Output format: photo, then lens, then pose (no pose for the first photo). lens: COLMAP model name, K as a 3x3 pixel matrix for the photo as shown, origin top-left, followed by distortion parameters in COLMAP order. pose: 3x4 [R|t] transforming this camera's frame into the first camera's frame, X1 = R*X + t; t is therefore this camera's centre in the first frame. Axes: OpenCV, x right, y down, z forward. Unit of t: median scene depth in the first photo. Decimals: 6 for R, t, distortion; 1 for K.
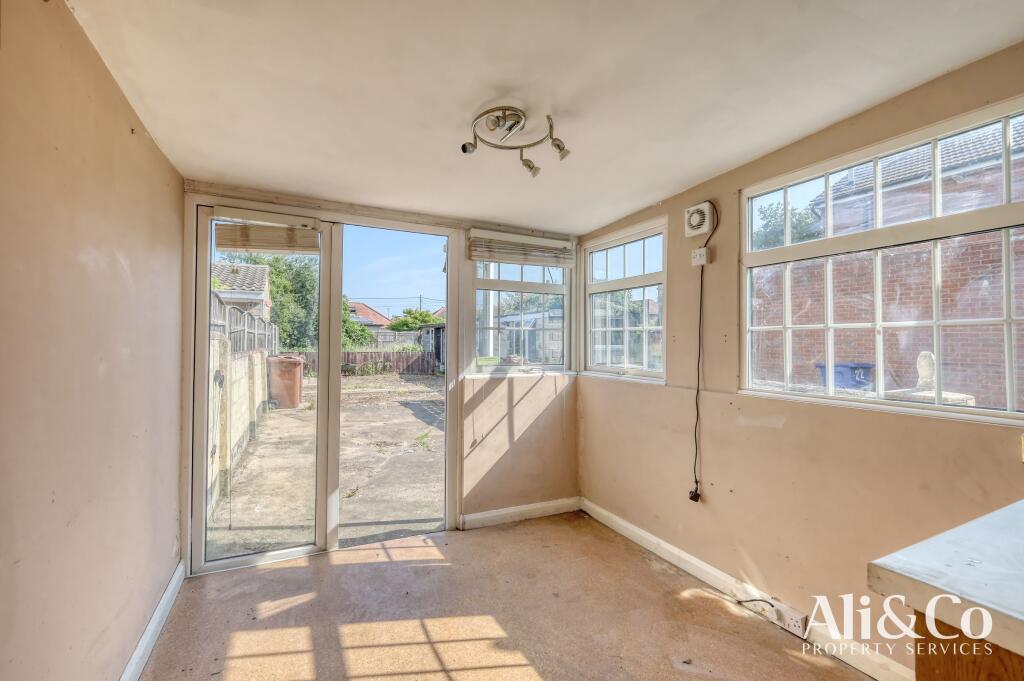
lens RADIAL K [[444.2, 0, 564.0], [0, 444.2, 346.5], [0, 0, 1]] dist [0.005274, 0.000212]
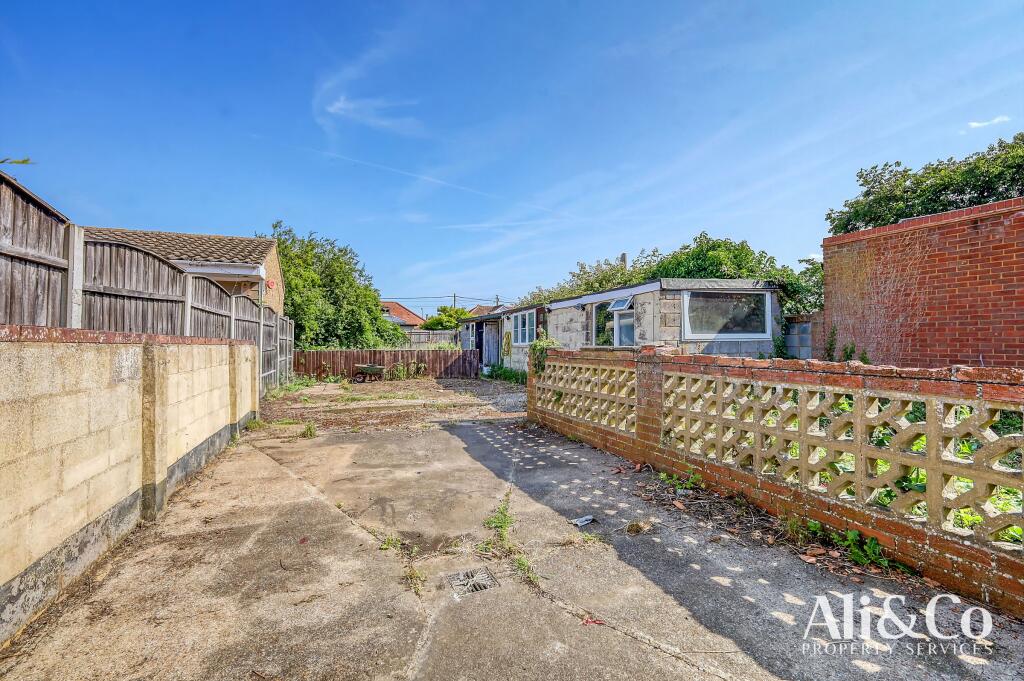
lens RADIAL K [[444.2, 0, 517.1], [0, 444.2, 338.0], [0, 0, 1]] dist [0.005274, 0.000212]
pose [[0.986483, -0.014128, -0.163256, -0.086680], [0.009820, 0.999583, -0.027163, 0.011697], [0.163572, 0.025192, 0.986210, 0.214365]]
